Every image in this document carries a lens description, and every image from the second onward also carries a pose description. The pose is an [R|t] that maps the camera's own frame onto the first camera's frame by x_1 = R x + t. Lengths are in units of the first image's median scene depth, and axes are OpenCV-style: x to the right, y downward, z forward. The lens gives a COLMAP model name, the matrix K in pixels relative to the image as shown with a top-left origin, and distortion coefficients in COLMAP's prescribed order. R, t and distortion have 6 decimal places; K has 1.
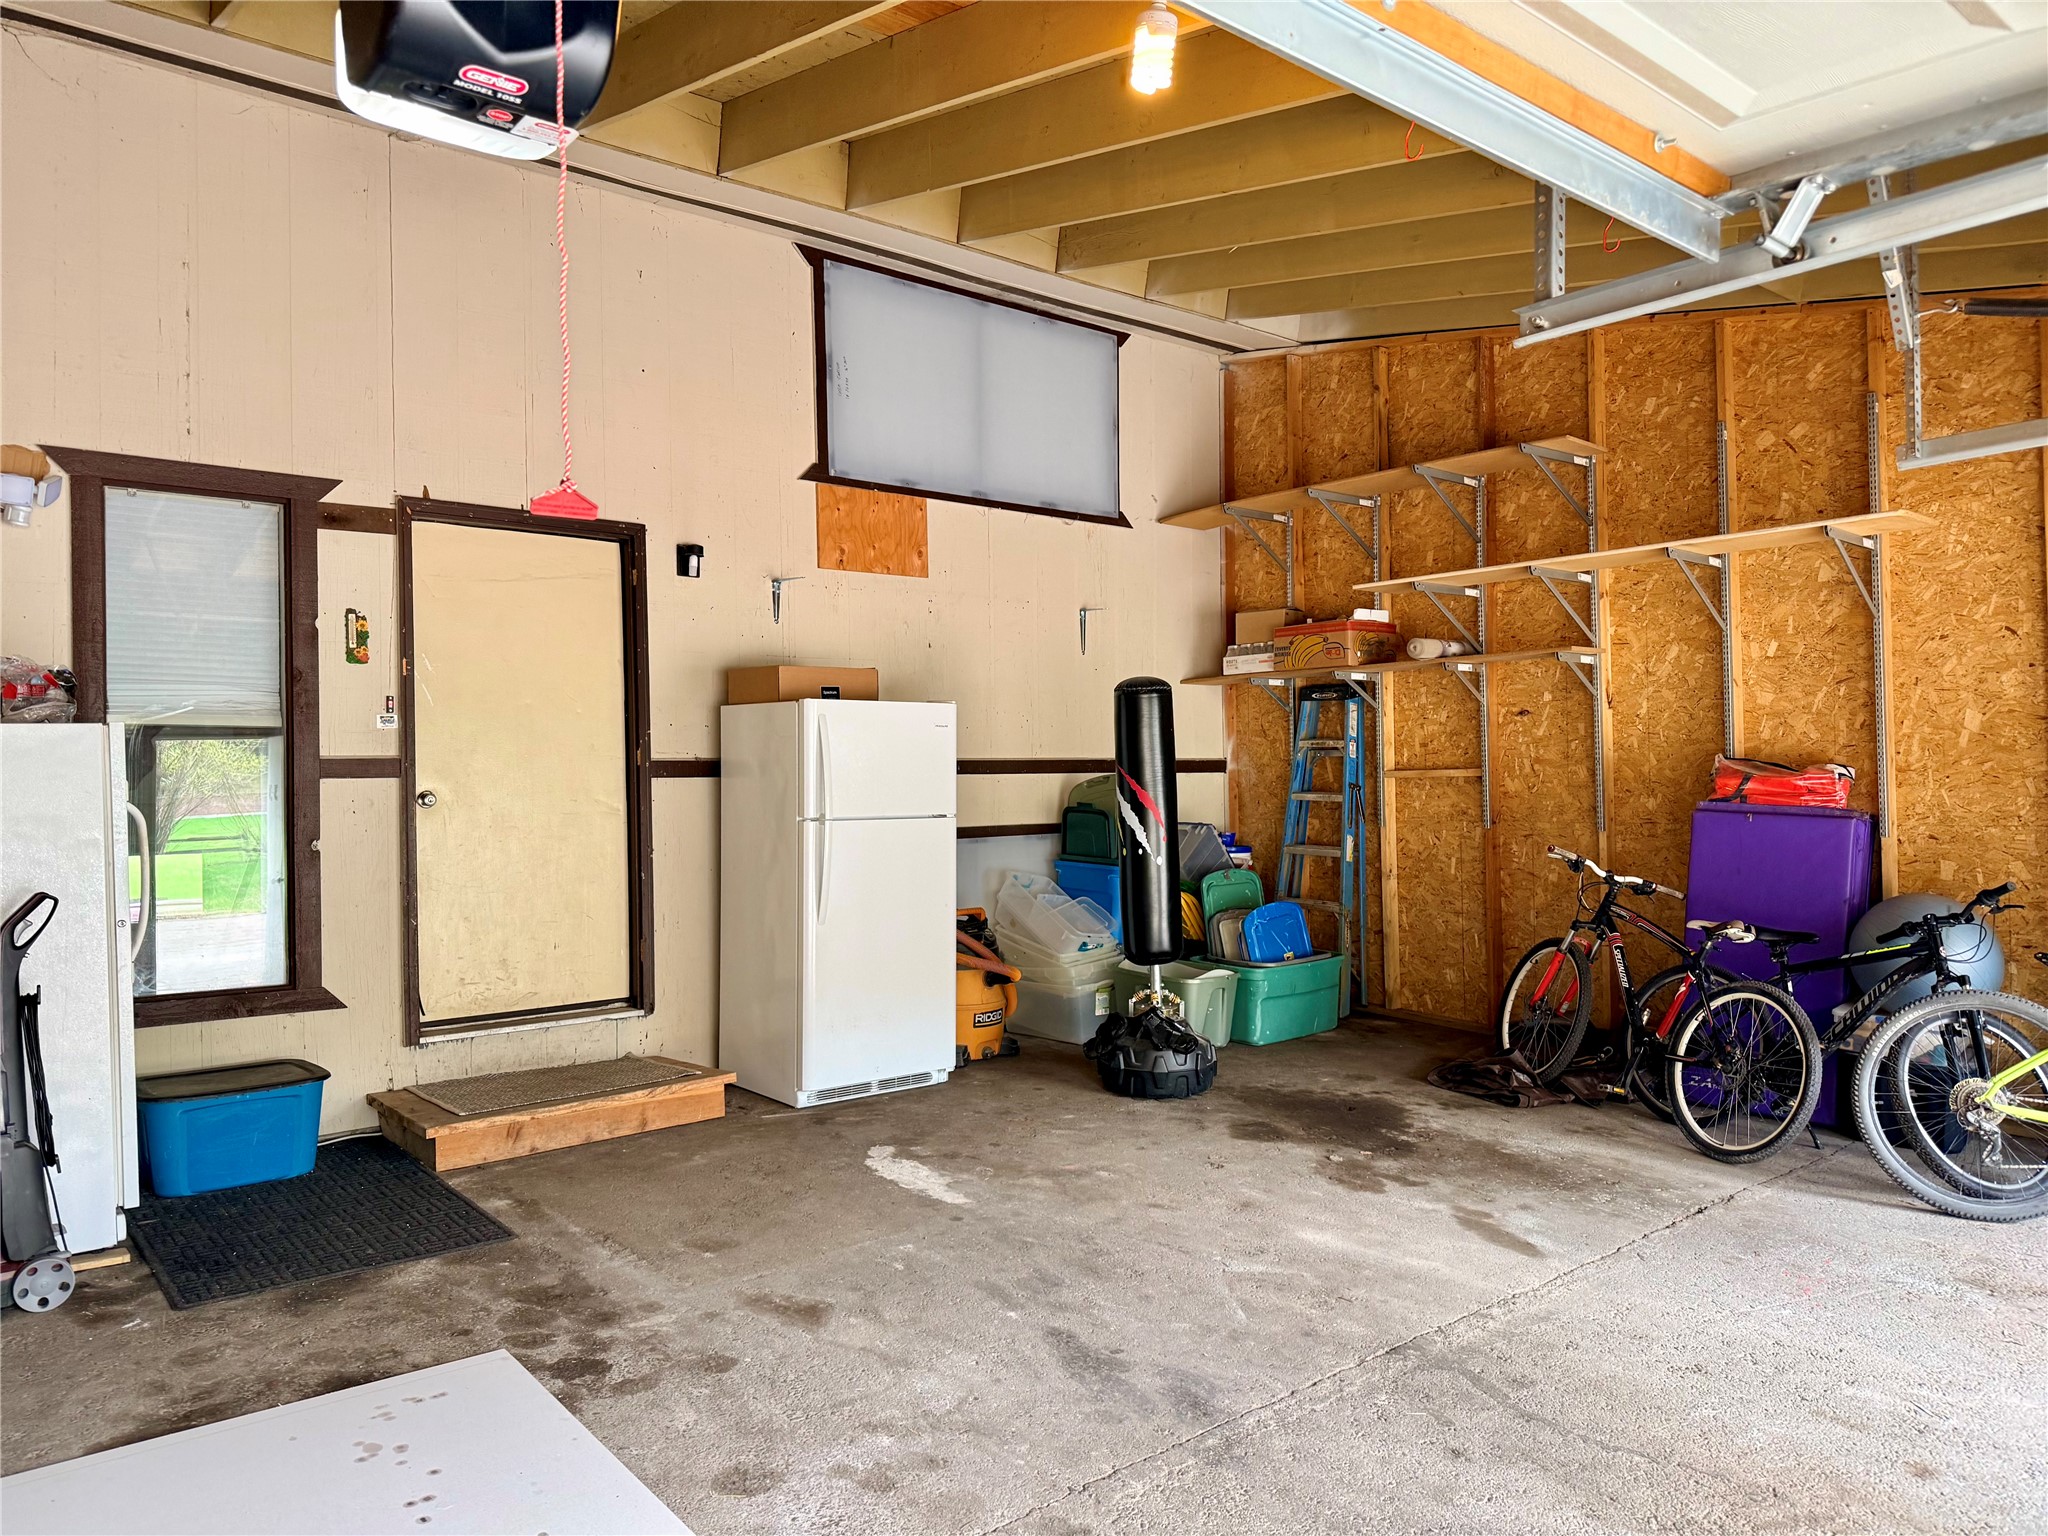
lens RADIAL K [[1469.5, 0, 1025.8], [0, 1469.5, 771.4], [0, 0, 1]] dist [0.028332, -0.041414]
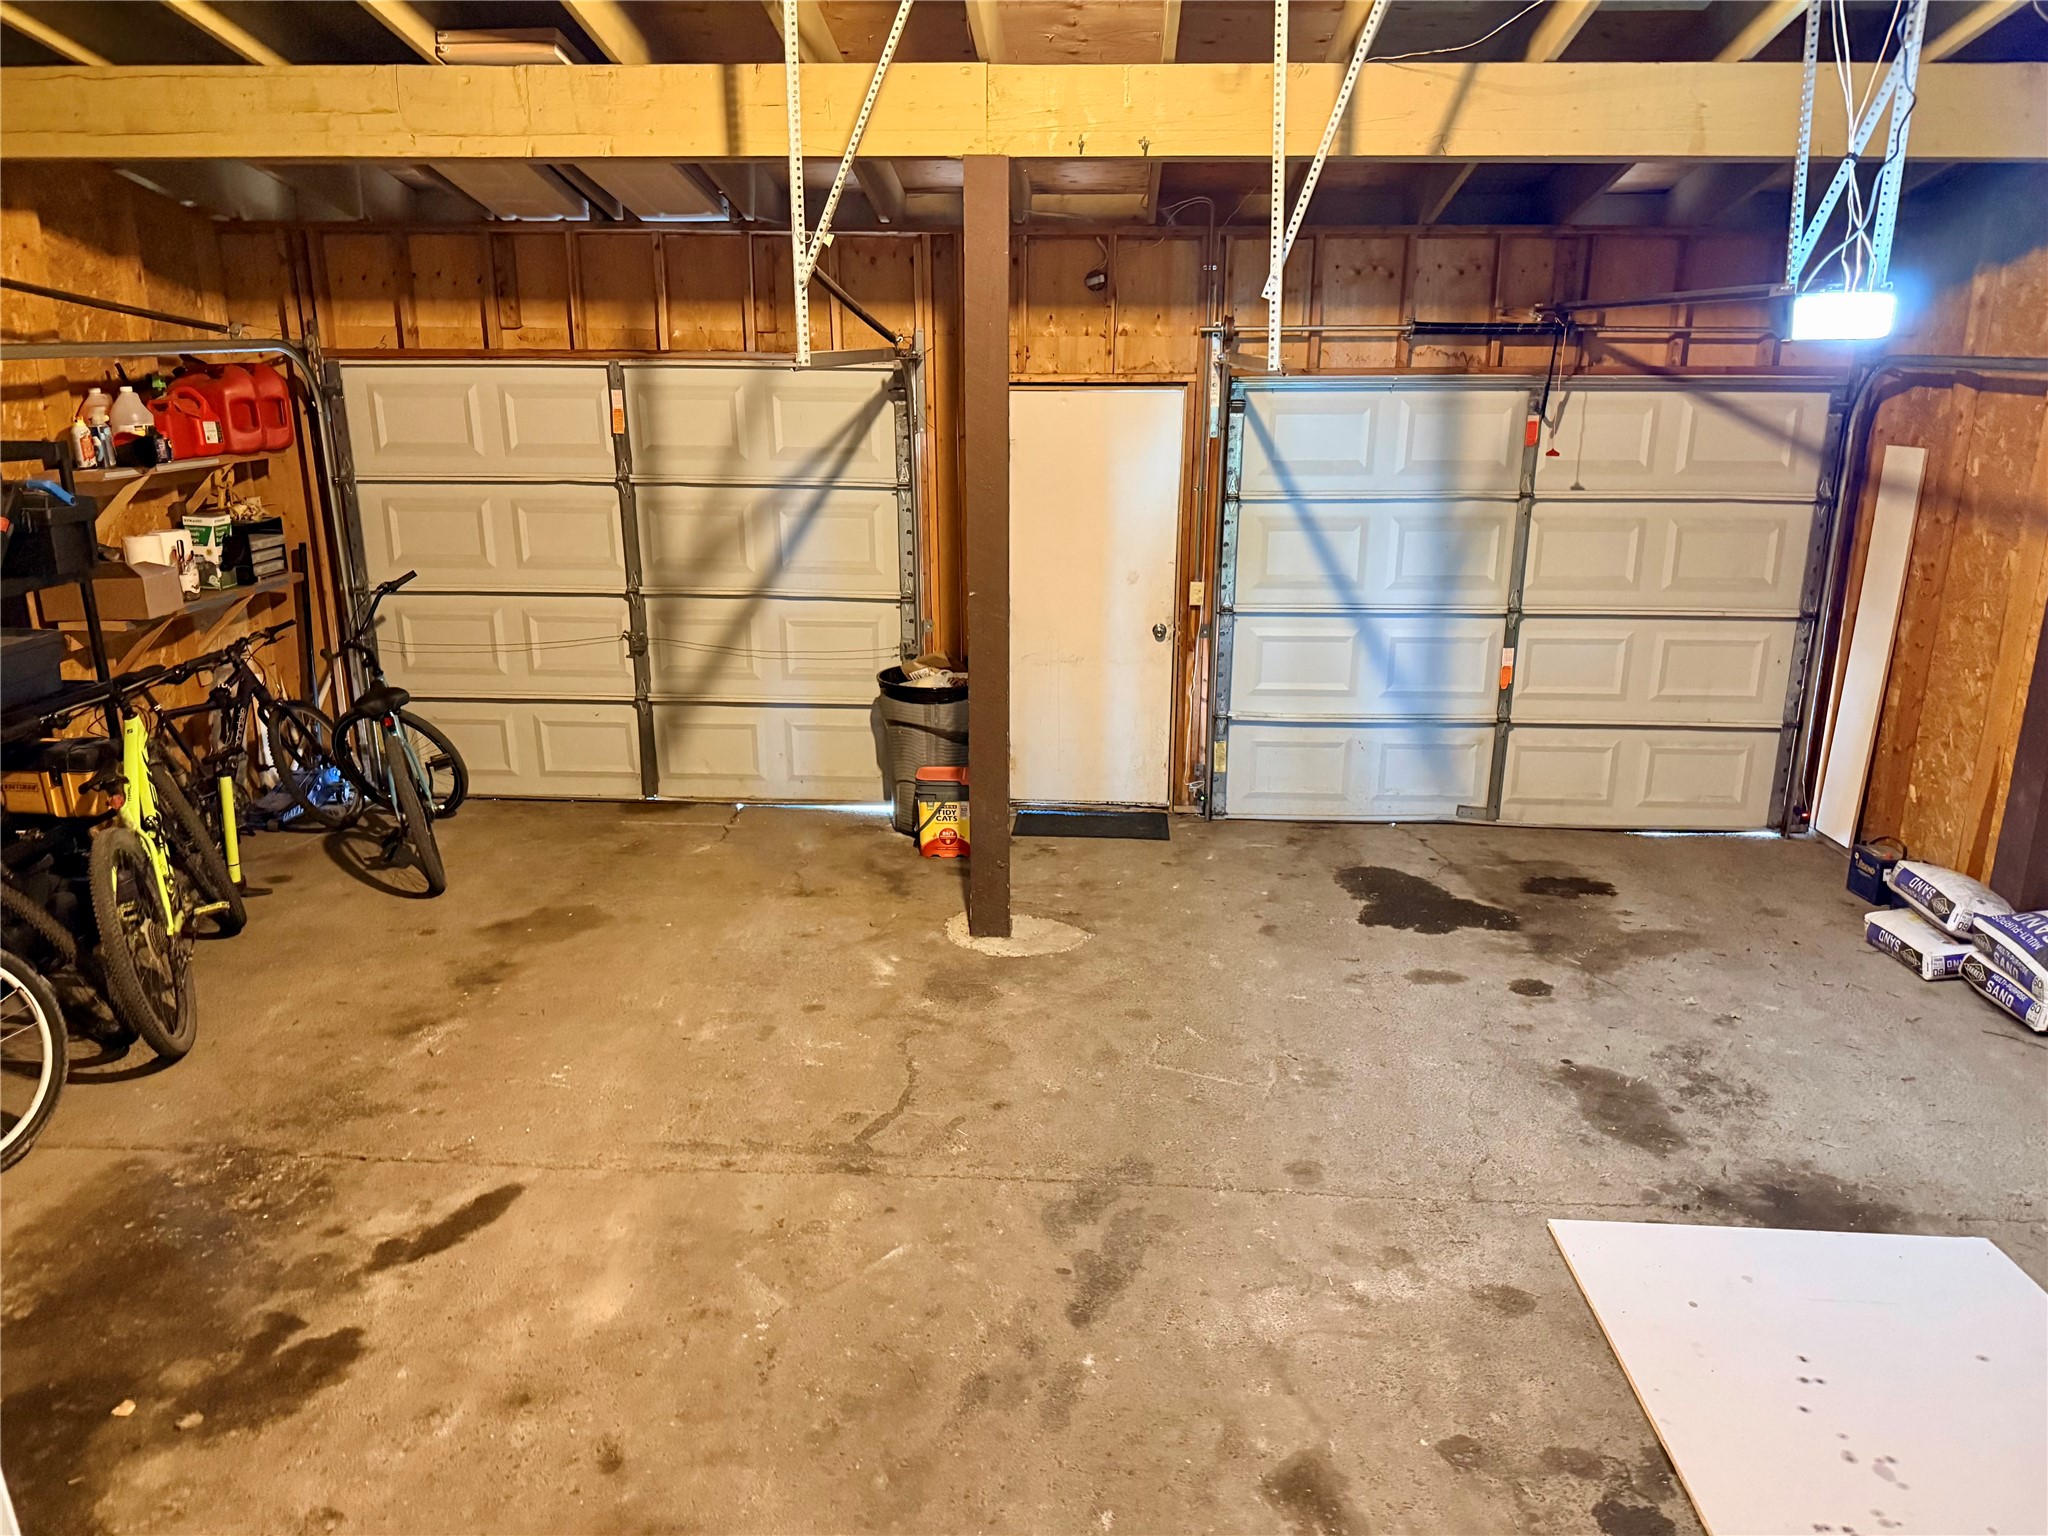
lens RADIAL K [[1469.5, 0, 1025.4], [0, 1469.5, 771.1], [0, 0, 1]] dist [0.028332, -0.041414]
pose [[-0.734282, -0.178339, 0.655000, -0.443898], [0.000784, 0.964651, 0.263528, -0.154478], [-0.678844, 0.194018, -0.708186, 1.489633]]
